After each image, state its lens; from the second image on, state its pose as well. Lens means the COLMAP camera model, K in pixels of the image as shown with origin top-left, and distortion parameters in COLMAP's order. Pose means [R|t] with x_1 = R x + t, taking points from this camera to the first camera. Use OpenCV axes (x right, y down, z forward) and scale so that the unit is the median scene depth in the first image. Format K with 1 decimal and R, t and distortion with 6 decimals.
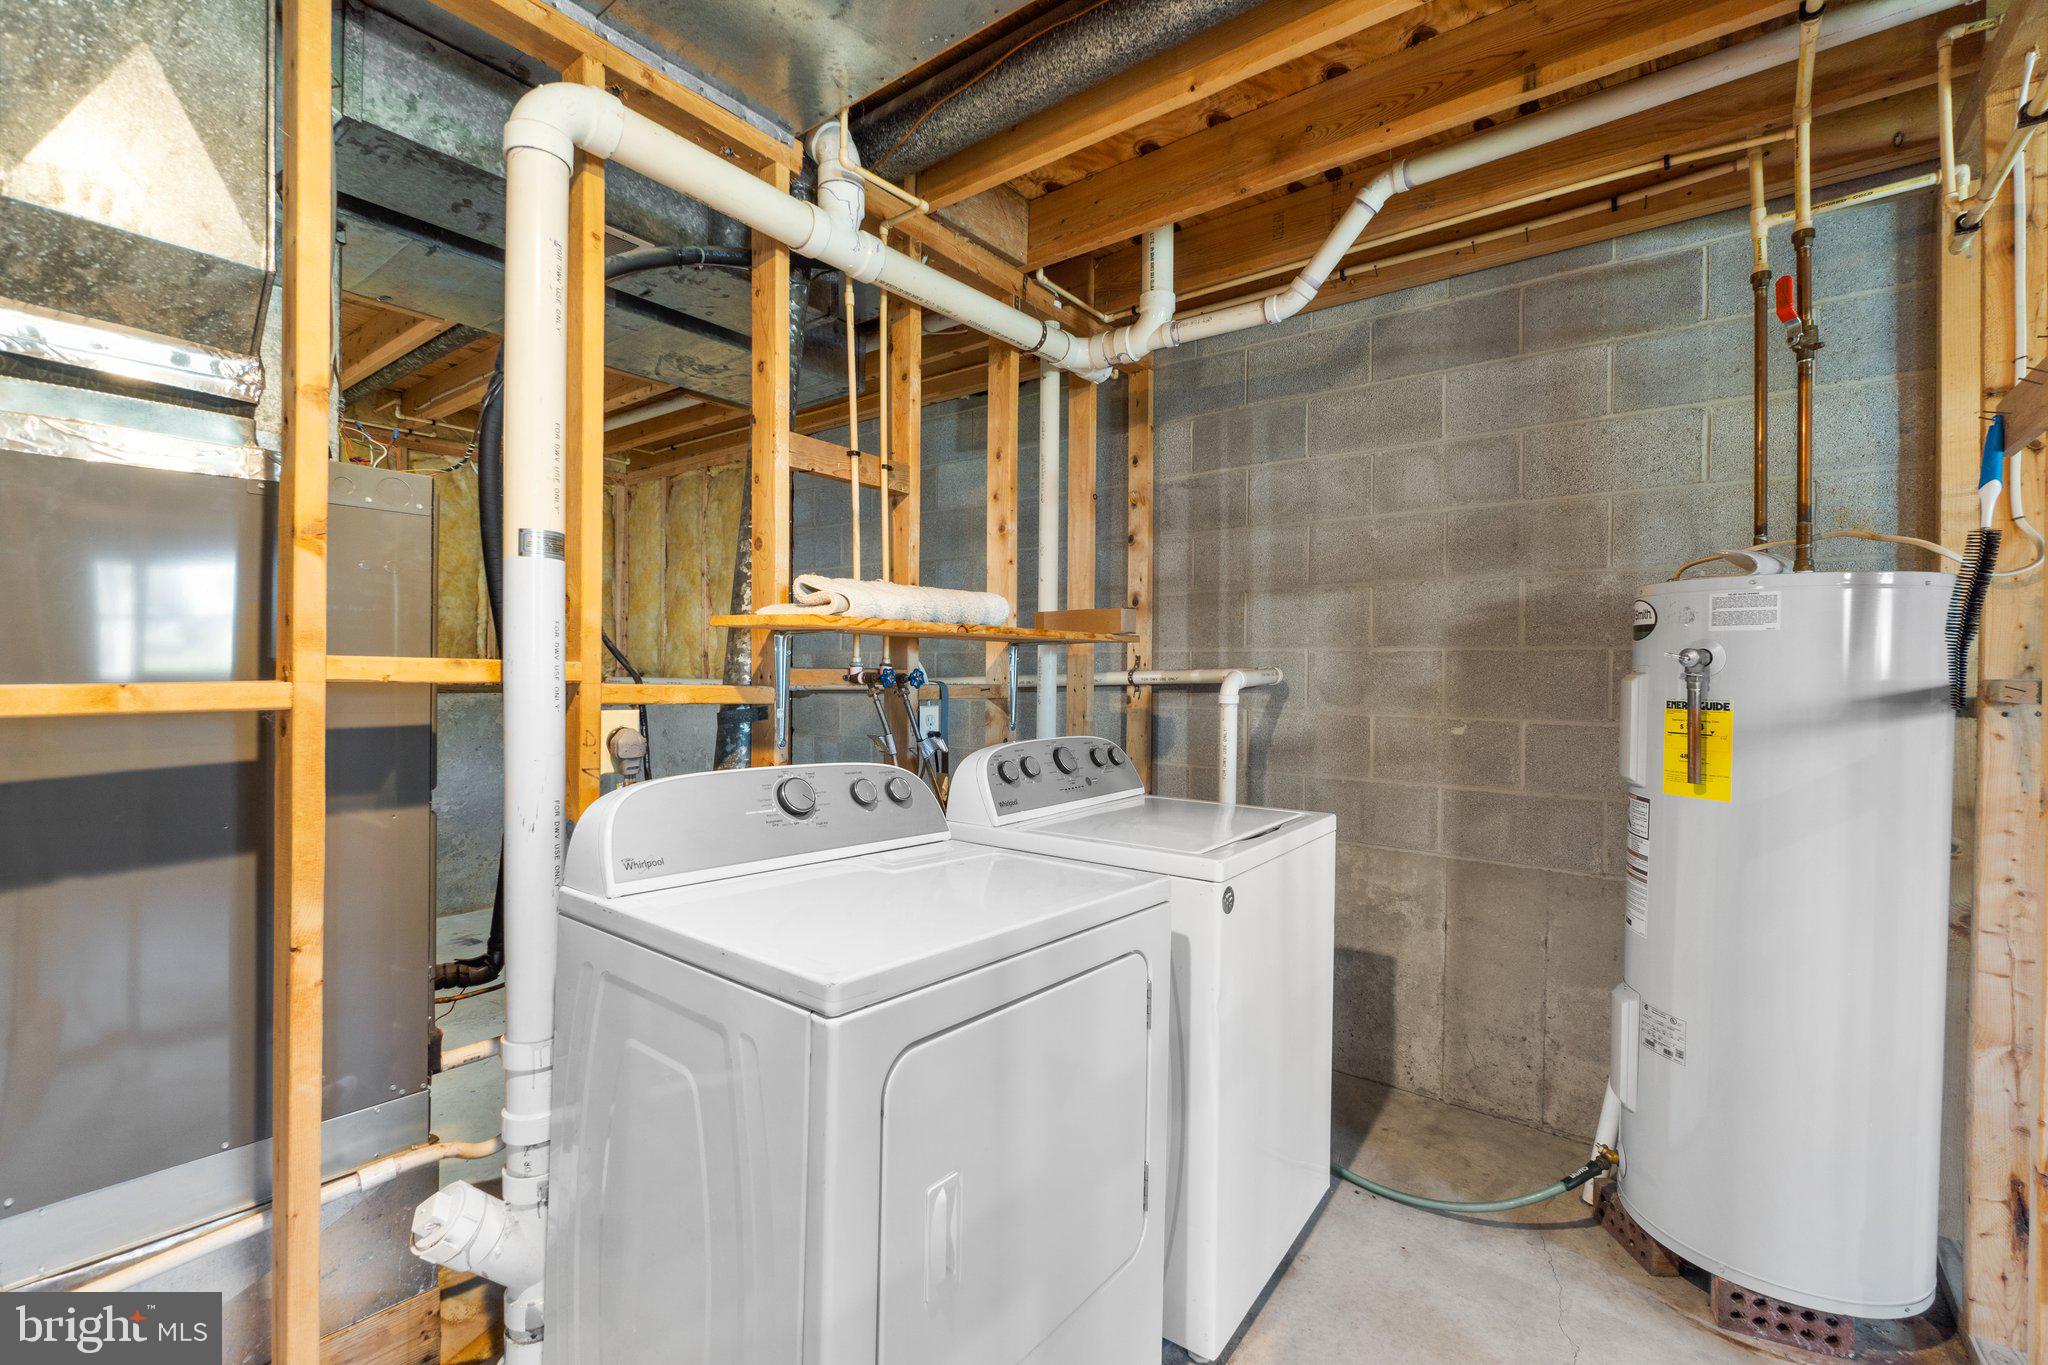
lens RADIAL K [[889.0, 0, 1030.5], [0, 889.0, 681.0], [0, 0, 1]] dist [-0.006361, 0.002475]
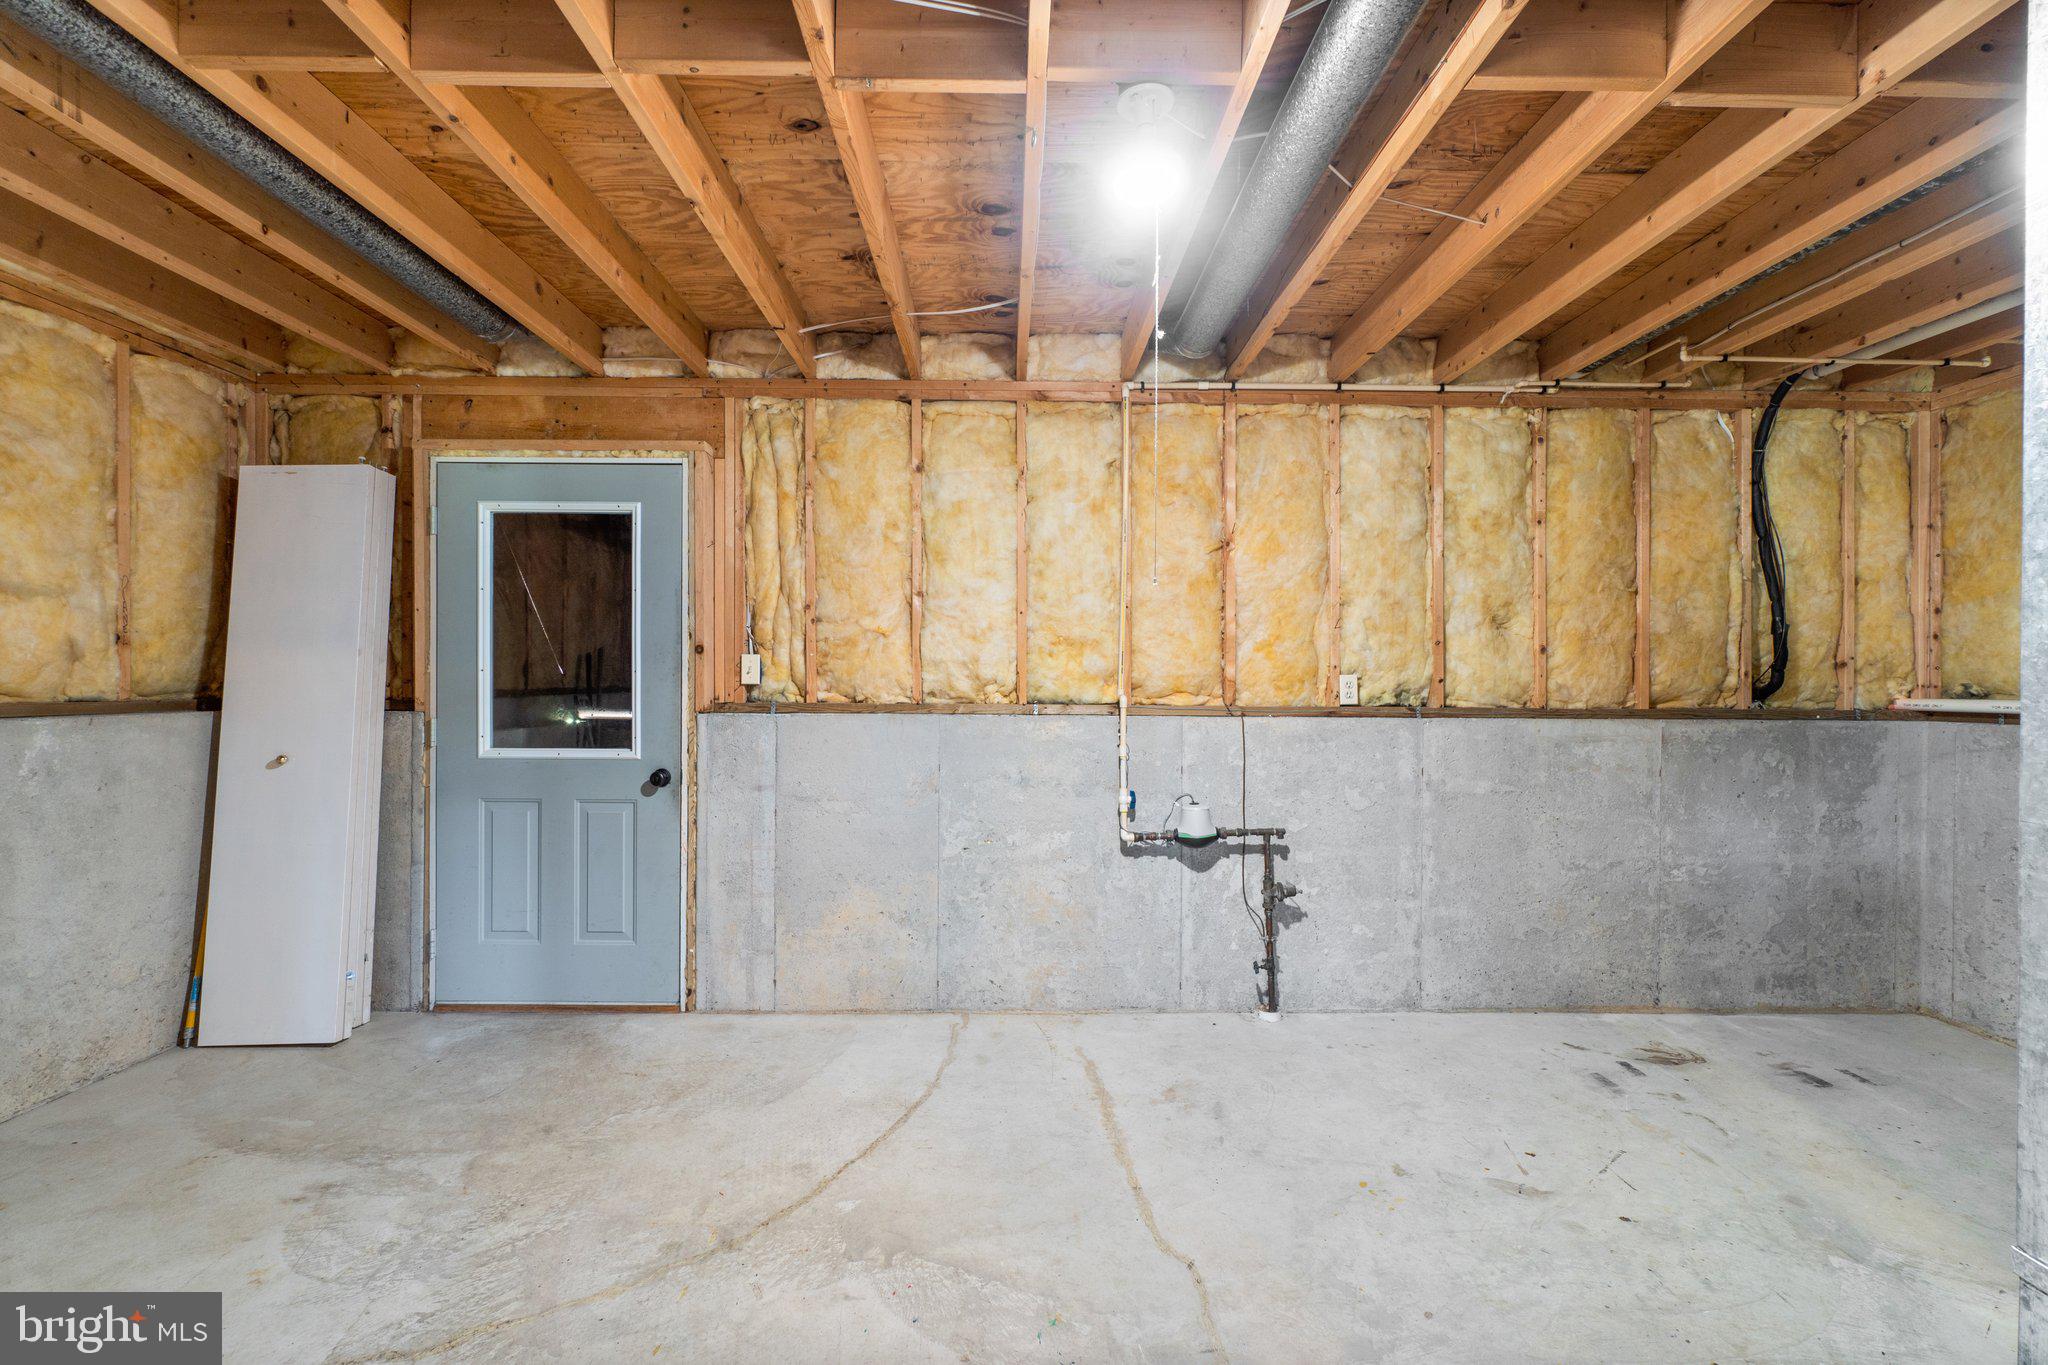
lens RADIAL K [[889.0, 0, 1010.0], [0, 889.0, 682.5], [0, 0, 1]] dist [-0.006361, 0.002475]
pose [[0.619738, -0.001914, -0.784807, -0.419516], [-0.007542, 0.999936, -0.008395, -0.006981], [0.784773, 0.011122, 0.619684, 0.060740]]
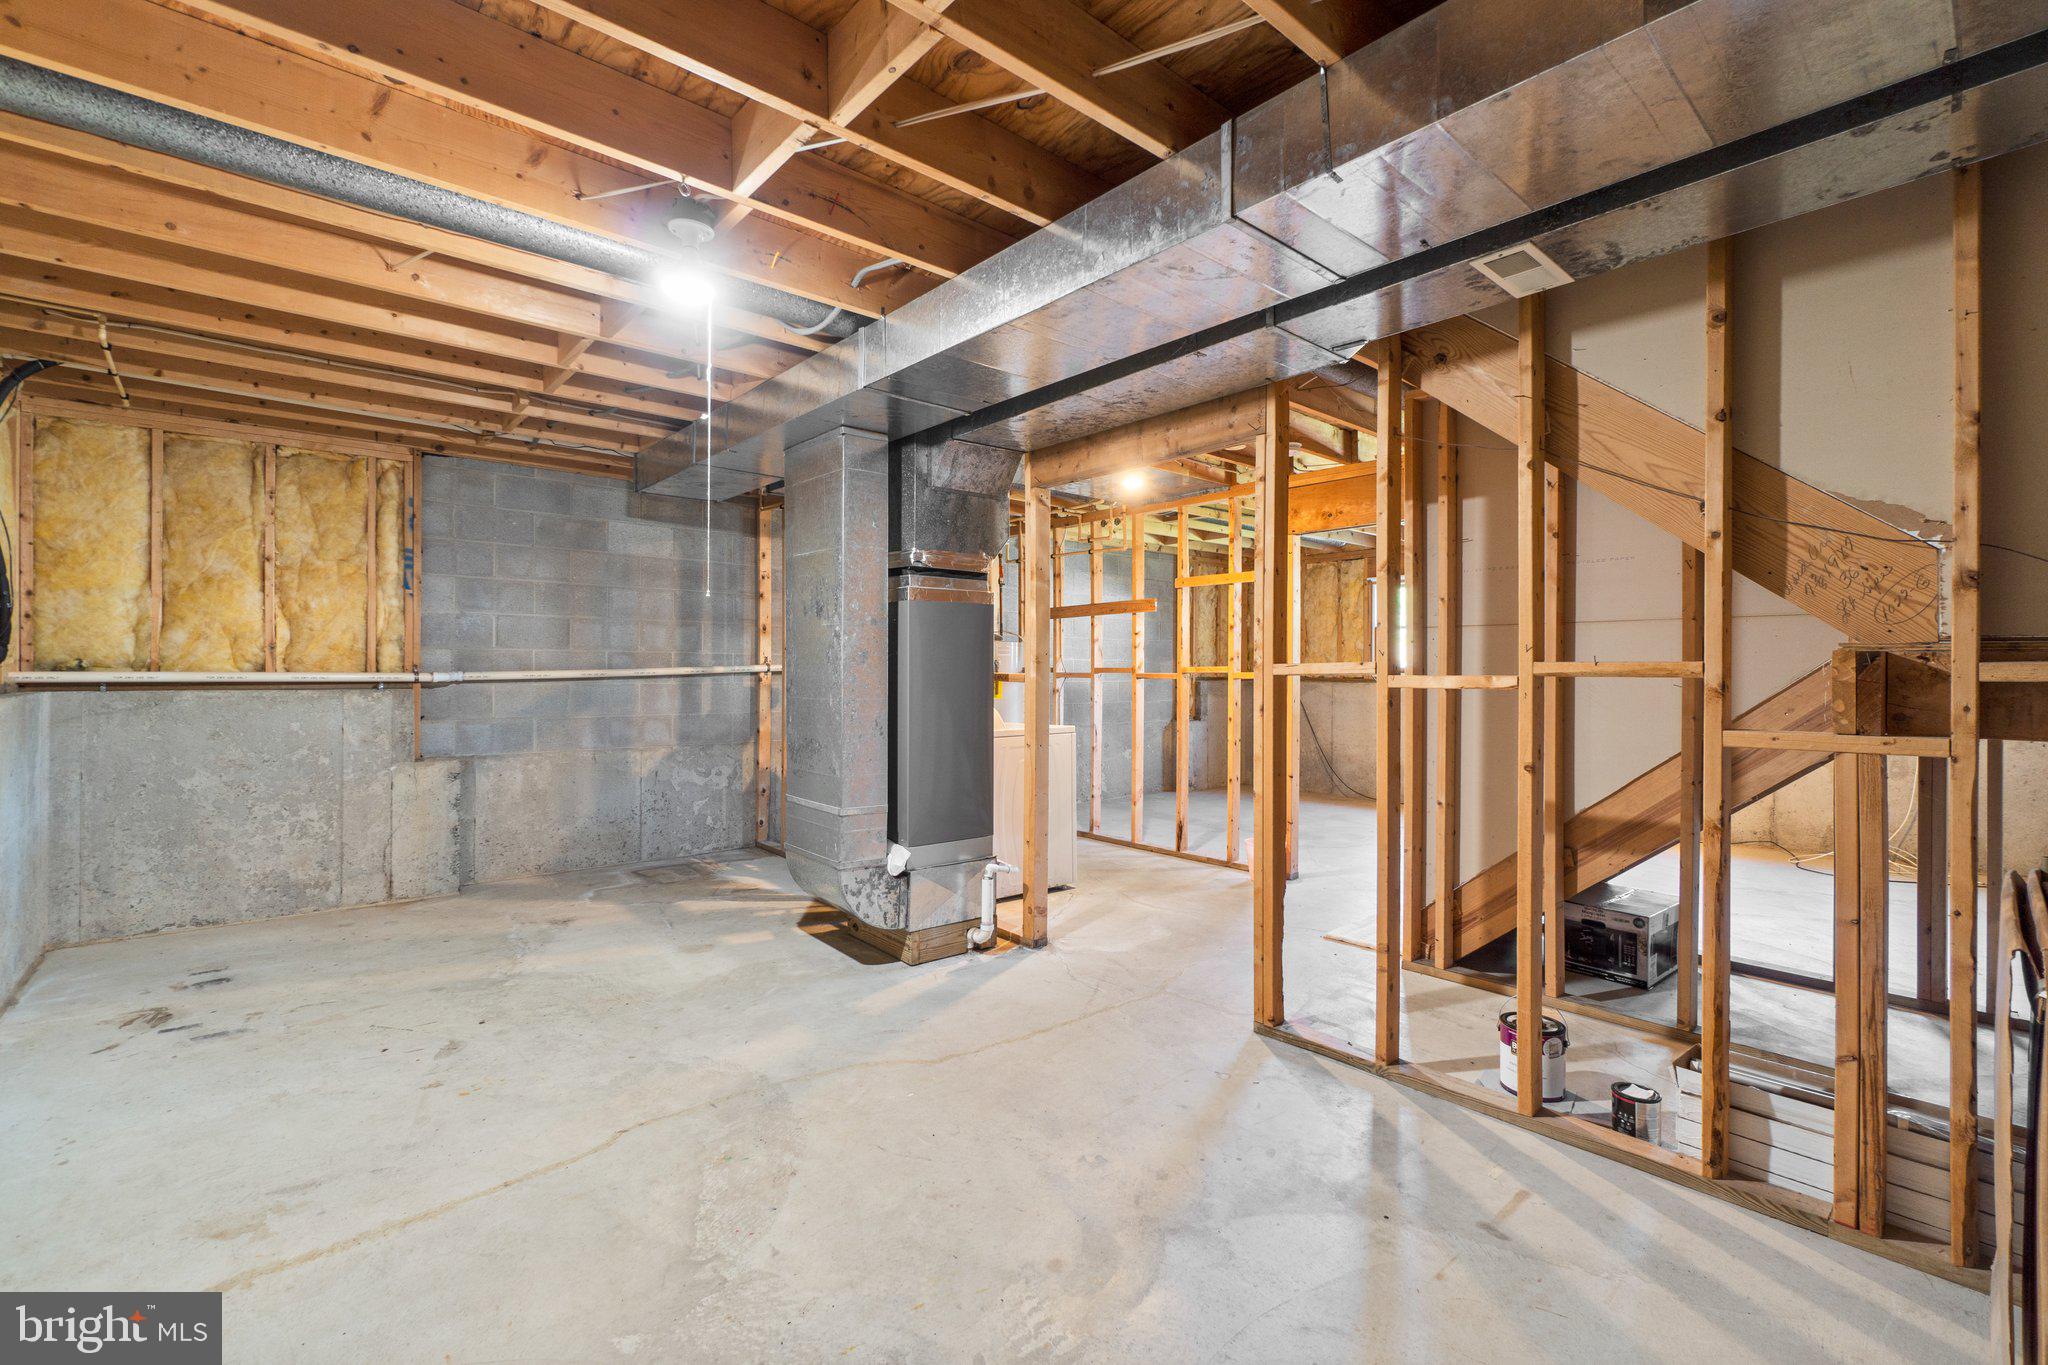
lens RADIAL K [[889.0, 0, 1021.0], [0, 889.0, 667.5], [0, 0, 1]] dist [-0.006361, 0.002475]
pose [[0.191289, -0.009306, 0.981490, -1.168329], [0.003042, 0.999956, 0.008889, -0.014027], [-0.981529, 0.001285, 0.191308, 0.058823]]
